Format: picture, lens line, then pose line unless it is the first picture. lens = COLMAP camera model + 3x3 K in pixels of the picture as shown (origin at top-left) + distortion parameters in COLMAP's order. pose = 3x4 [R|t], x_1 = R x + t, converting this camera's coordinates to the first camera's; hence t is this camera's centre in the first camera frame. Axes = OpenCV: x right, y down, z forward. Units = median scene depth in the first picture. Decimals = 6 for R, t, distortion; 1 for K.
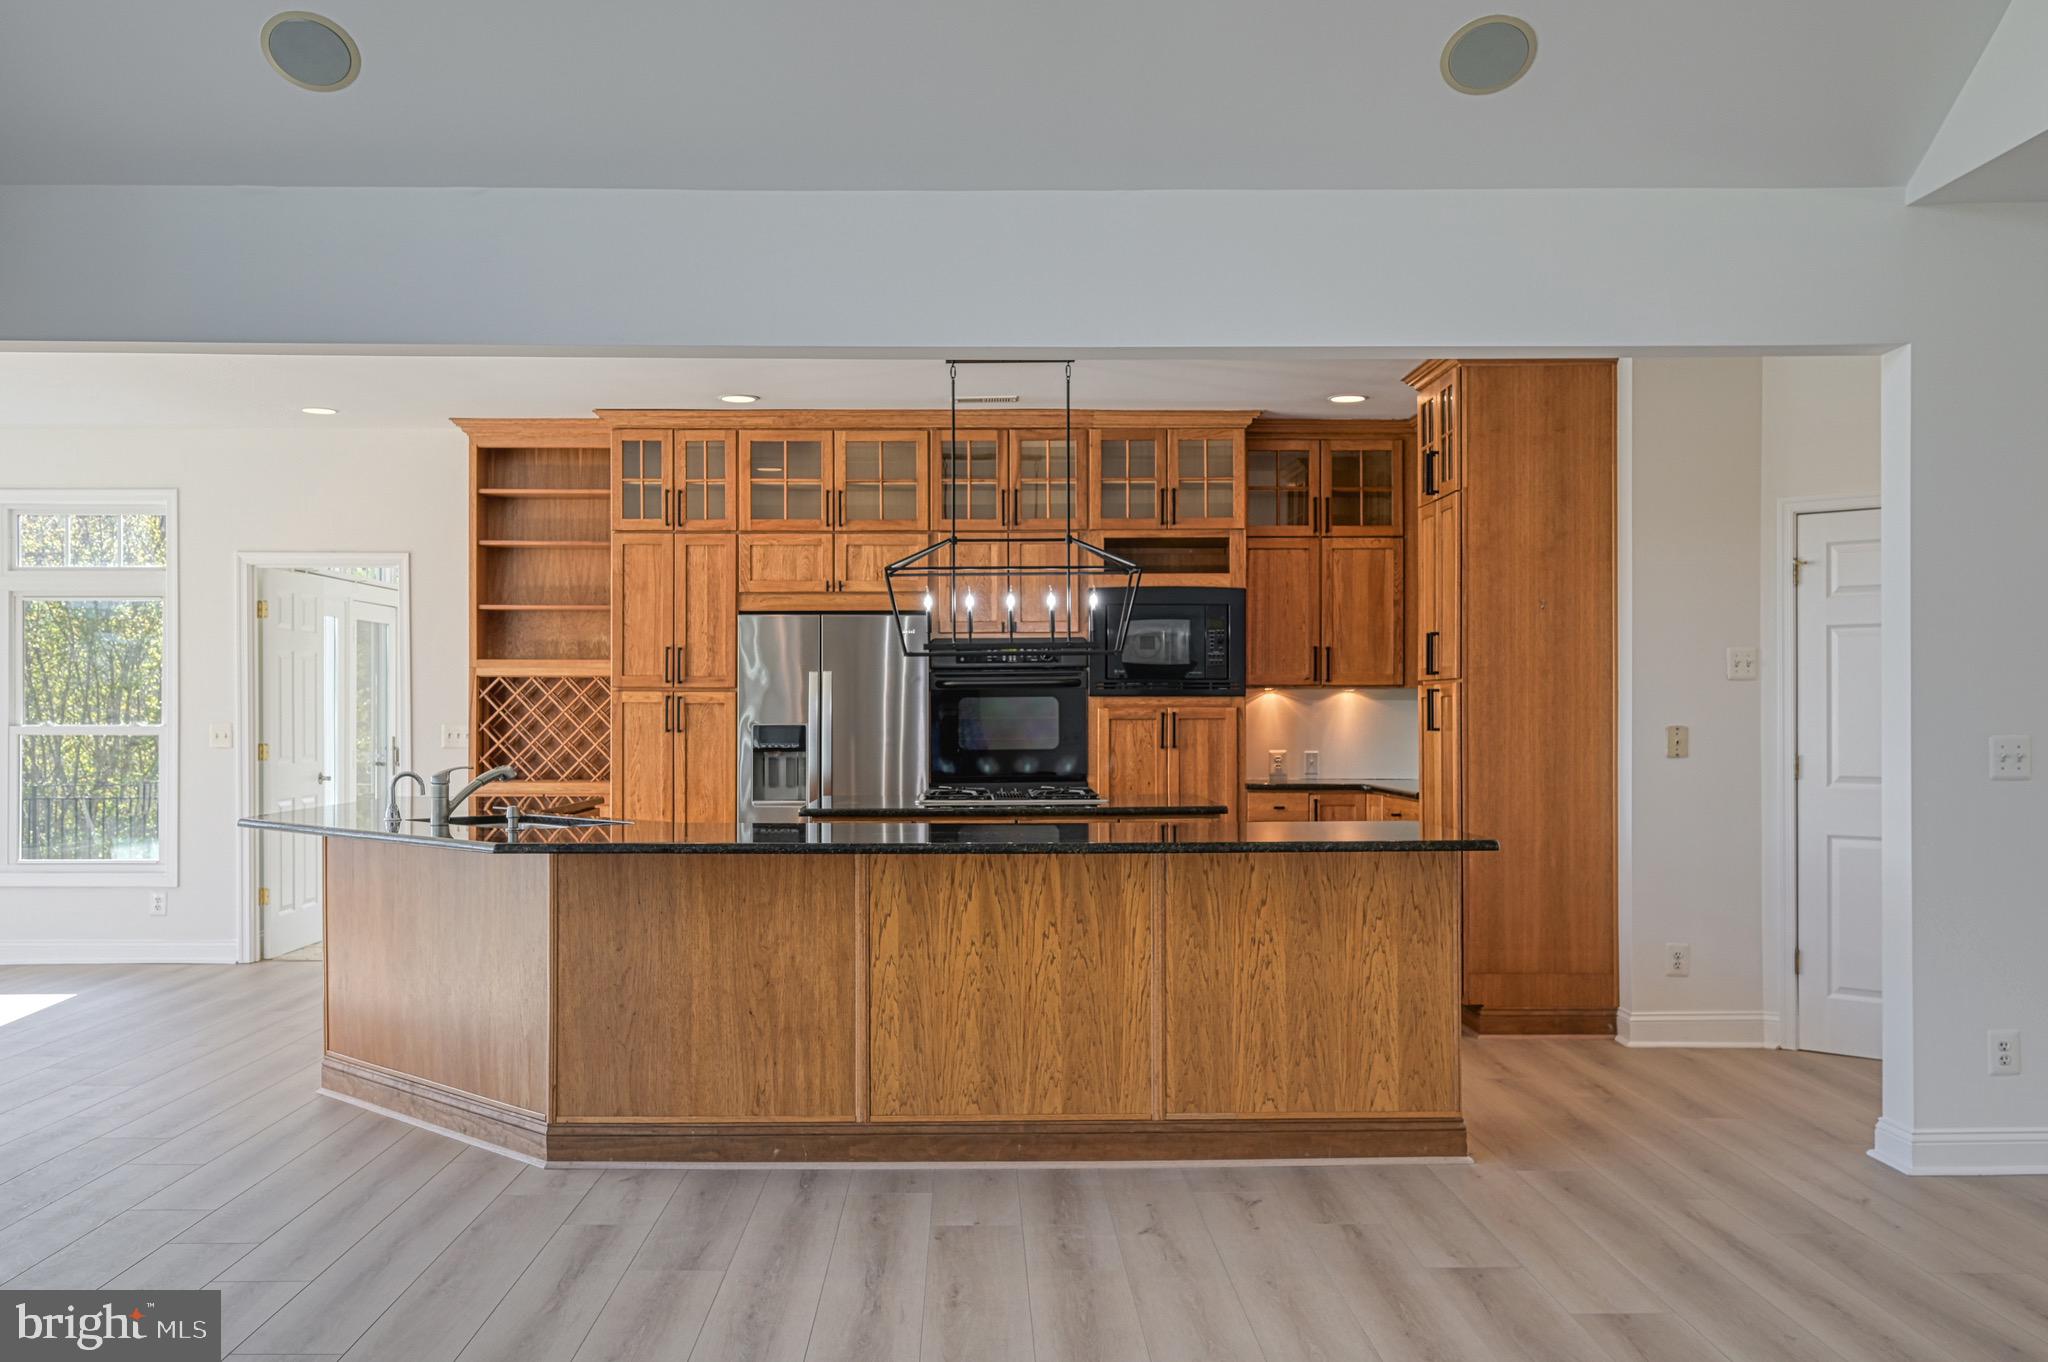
lens RADIAL K [[1790.2, 0, 982.4], [0, 1790.2, 719.8], [0, 0, 1]] dist [-0.010459, -0.002450]
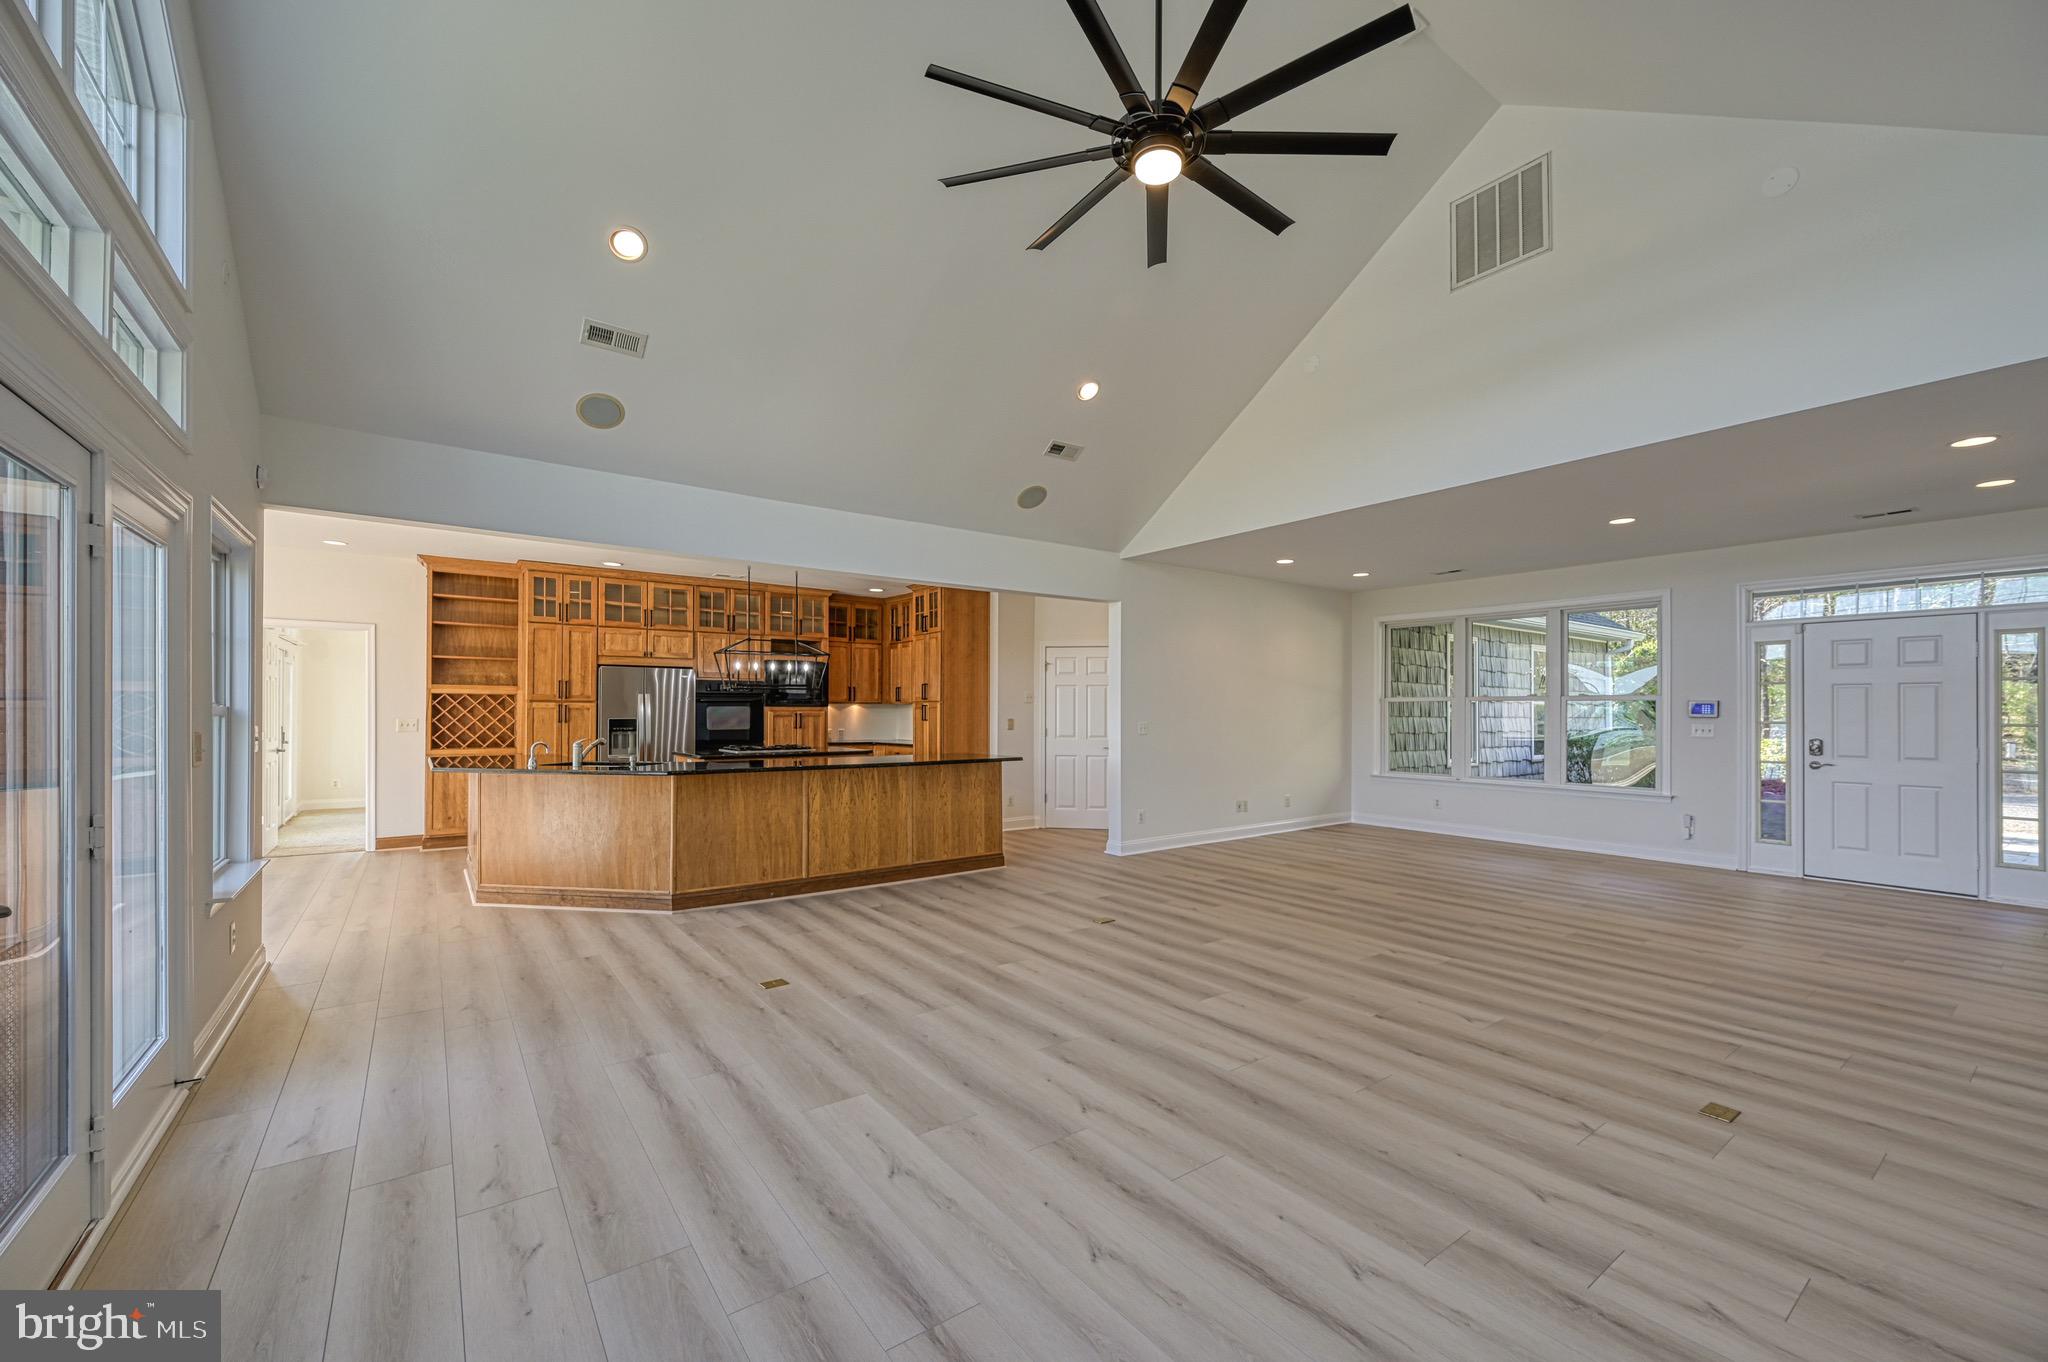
lens RADIAL K [[817.9, 0, 1031.6], [0, 817.9, 710.0], [0, 0, 1]] dist [-0.005756, 0.002218]
pose [[0.805885, 0.004444, 0.592056, -0.293996], [-0.000328, 0.999975, -0.007060, -0.000942], [-0.592073, 0.005495, 0.805866, -0.064648]]
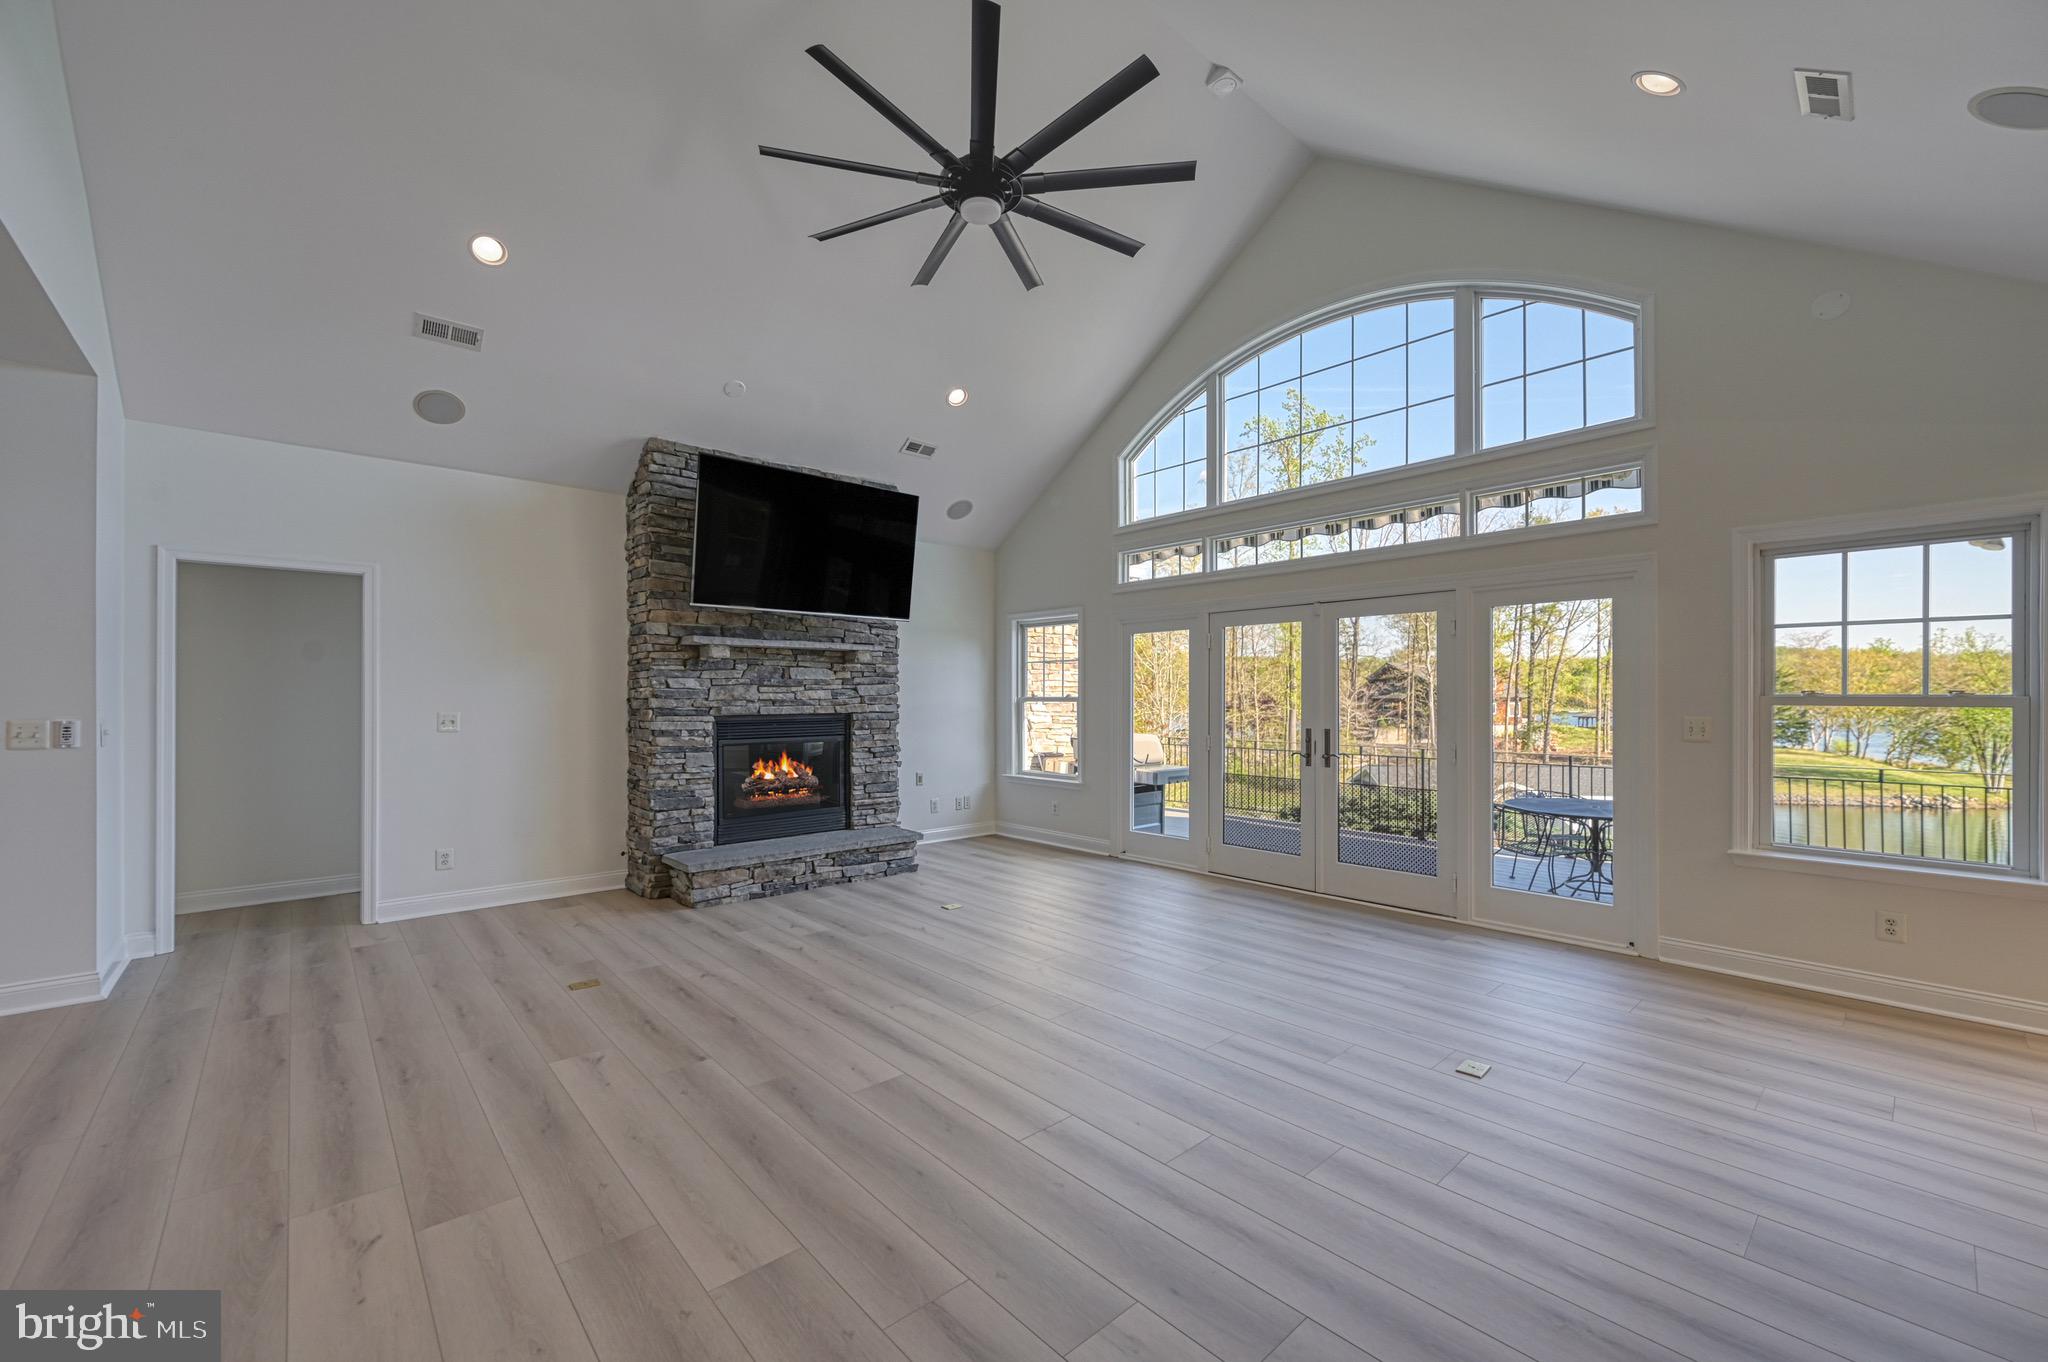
lens RADIAL K [[817.9, 0, 1025.2], [0, 817.9, 701.7], [0, 0, 1]] dist [-0.005756, 0.002218]
pose [[-0.749720, 0.002841, -0.661749, 0.228931], [-0.003452, 0.999960, 0.008205, -0.004490], [0.661746, 0.008436, -0.749681, 0.526692]]
